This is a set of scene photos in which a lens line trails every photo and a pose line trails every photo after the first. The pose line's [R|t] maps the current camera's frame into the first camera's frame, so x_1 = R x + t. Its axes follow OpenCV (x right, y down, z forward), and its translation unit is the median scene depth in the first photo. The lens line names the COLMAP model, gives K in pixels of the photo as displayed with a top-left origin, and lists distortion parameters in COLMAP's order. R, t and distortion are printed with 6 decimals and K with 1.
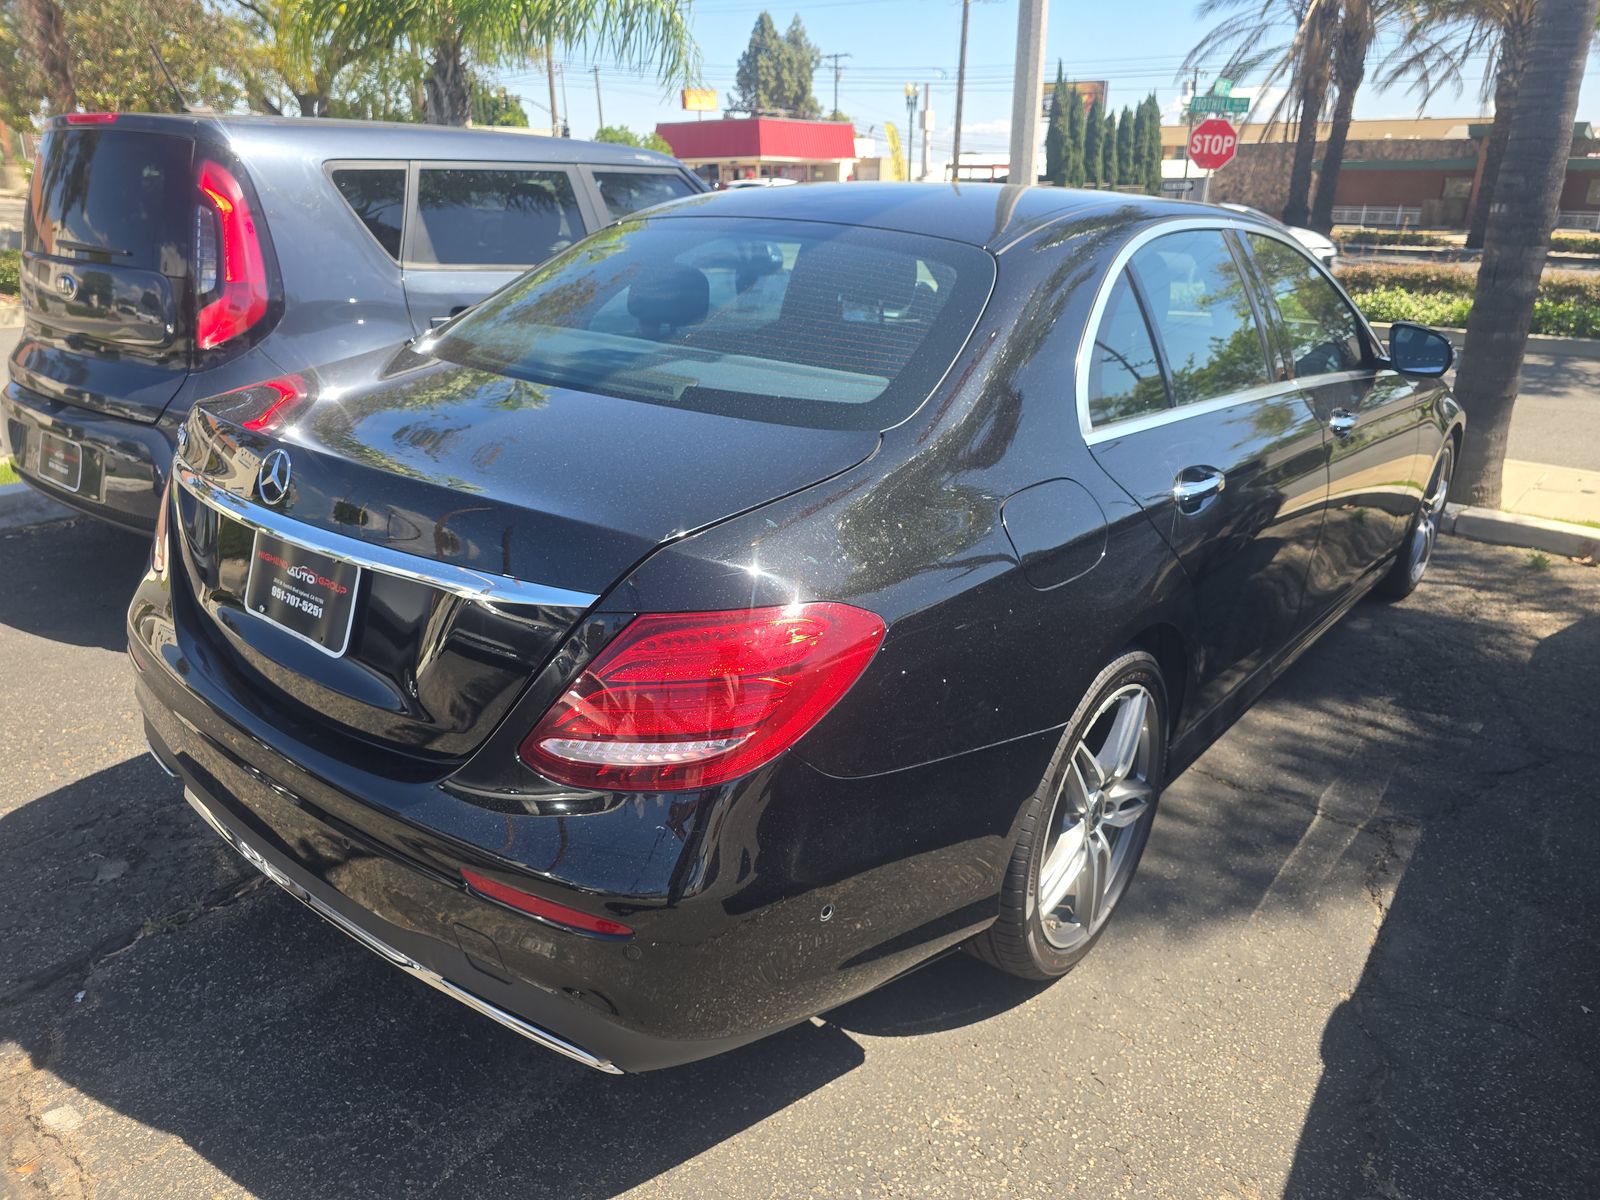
lens RADIAL K [[1181.8, 0, 800.0], [0, 1181.8, 600.0], [0, 0, 1]] dist [0.045999, -0.058791]
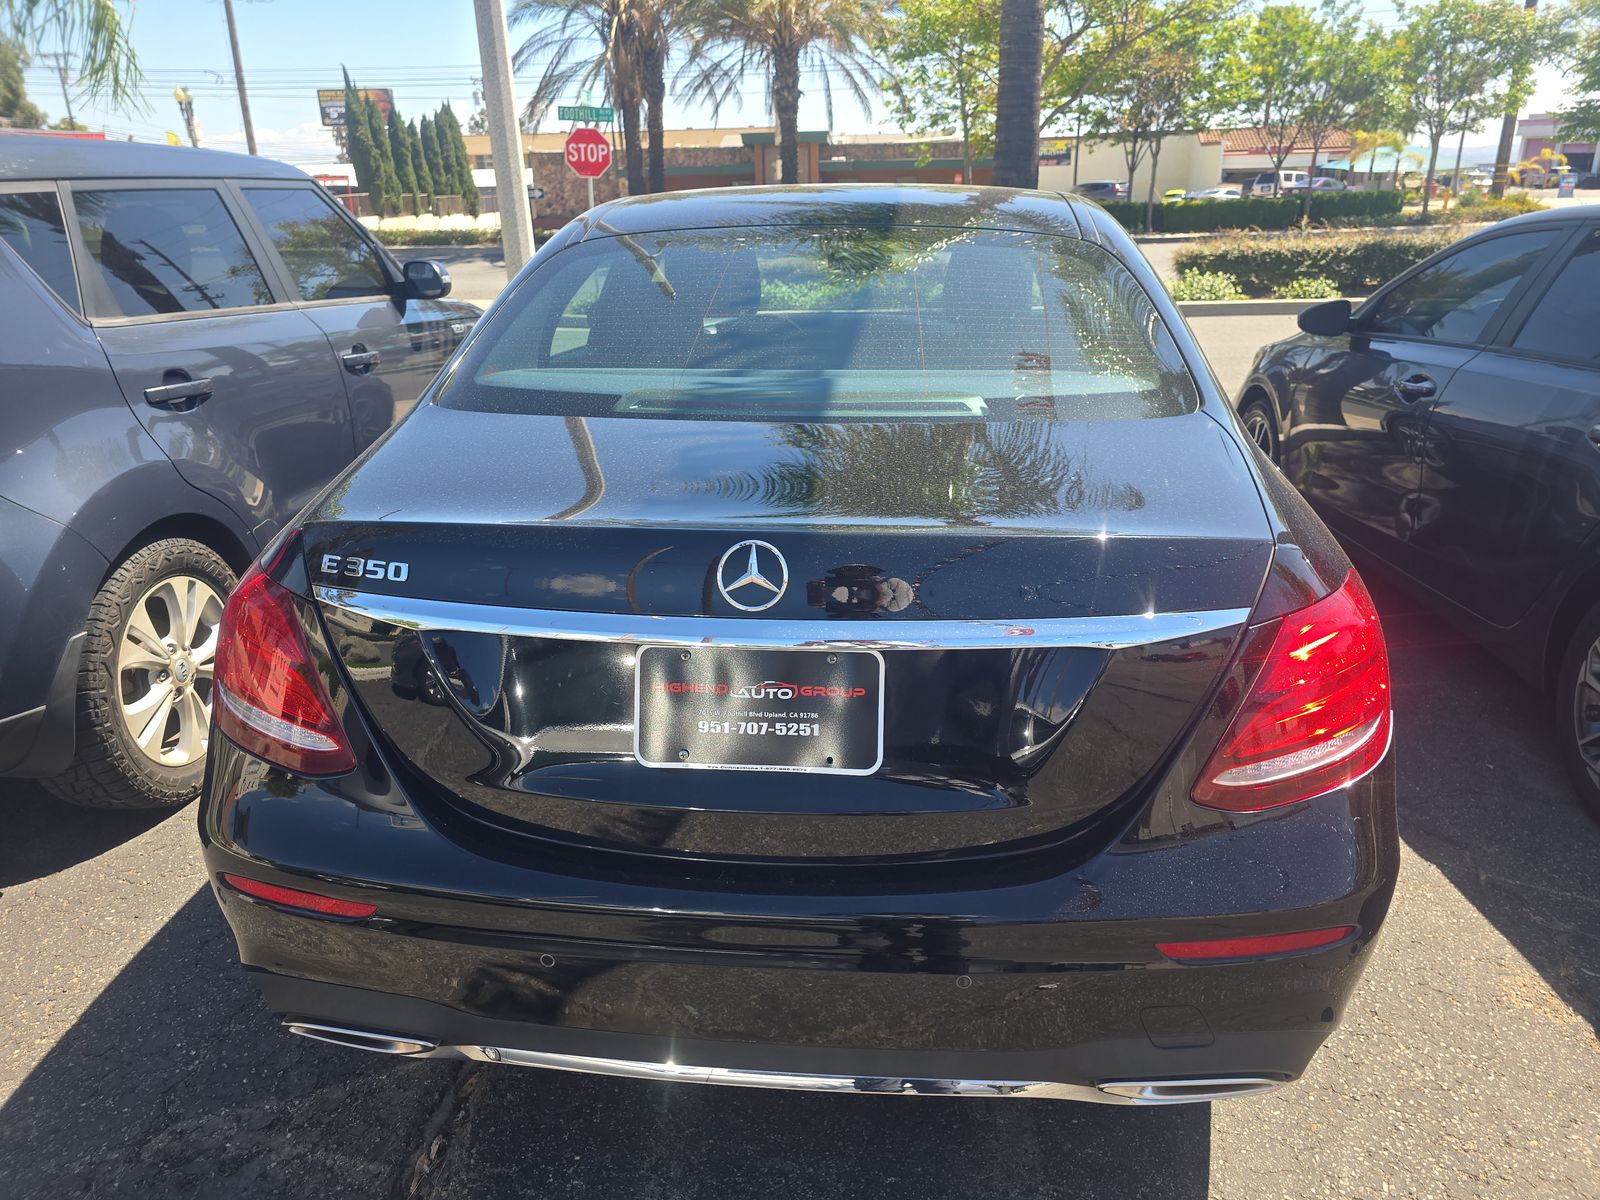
lens RADIAL K [[1181.8, 0, 800.0], [0, 1181.8, 600.0], [0, 0, 1]] dist [0.045999, -0.058791]
pose [[0.804289, -0.219339, 0.552276, -0.122216], [0.223704, 0.972774, 0.060558, -0.018403], [-0.550522, 0.074840, 0.831459, 0.049222]]
